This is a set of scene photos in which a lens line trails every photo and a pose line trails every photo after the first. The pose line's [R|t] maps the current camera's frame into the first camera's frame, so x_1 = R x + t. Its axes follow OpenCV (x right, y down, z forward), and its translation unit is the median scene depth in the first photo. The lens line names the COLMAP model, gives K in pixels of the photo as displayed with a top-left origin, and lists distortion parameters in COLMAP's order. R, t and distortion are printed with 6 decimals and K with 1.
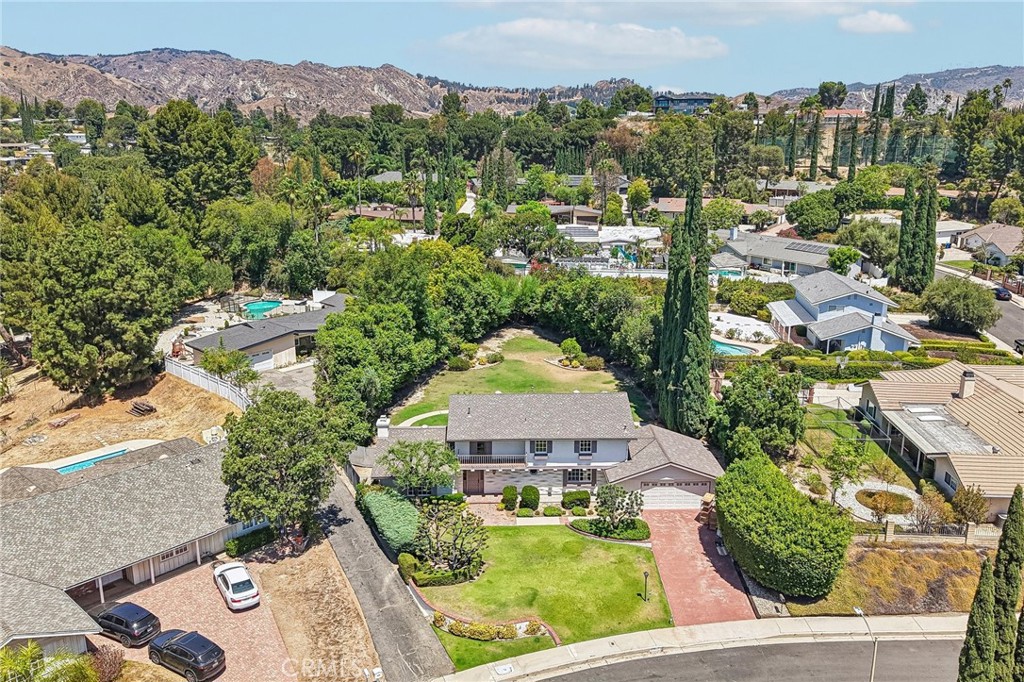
lens RADIAL K [[810.8, 0, 517.6], [0, 810.8, 342.3], [0, 0, 1]] dist [0.041868, -0.057932]
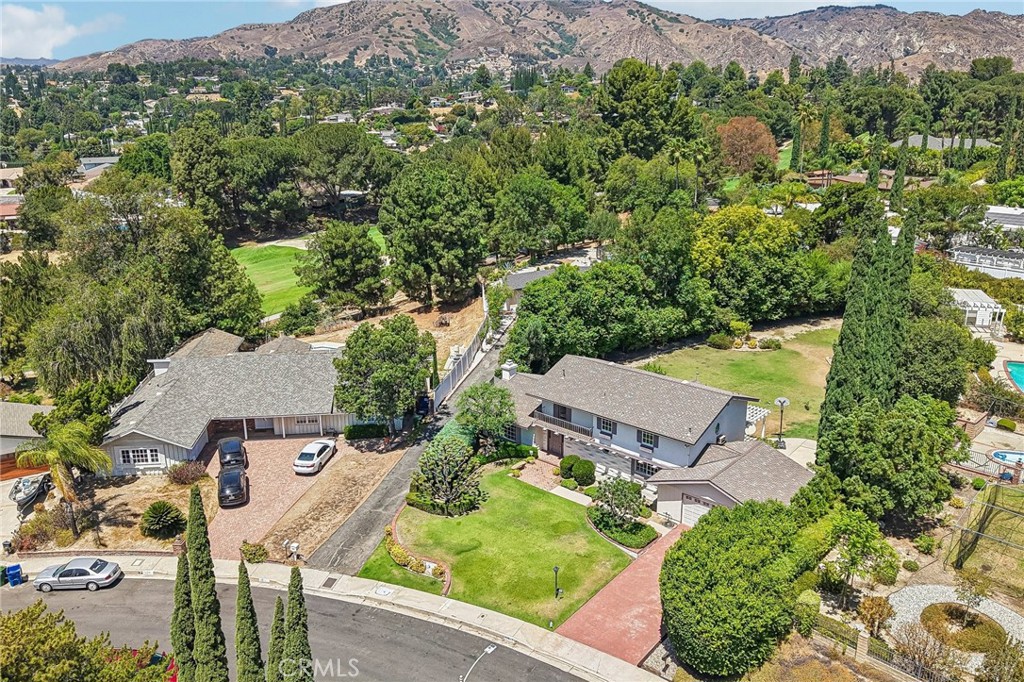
lens RADIAL K [[810.8, 0, 514.1], [0, 810.8, 345.4], [0, 0, 1]] dist [0.041868, -0.057932]
pose [[0.736886, 0.201253, -0.645365, 0.368610], [-0.168721, 0.979199, 0.112709, -0.035102], [0.654624, 0.025834, 0.755513, 0.140757]]
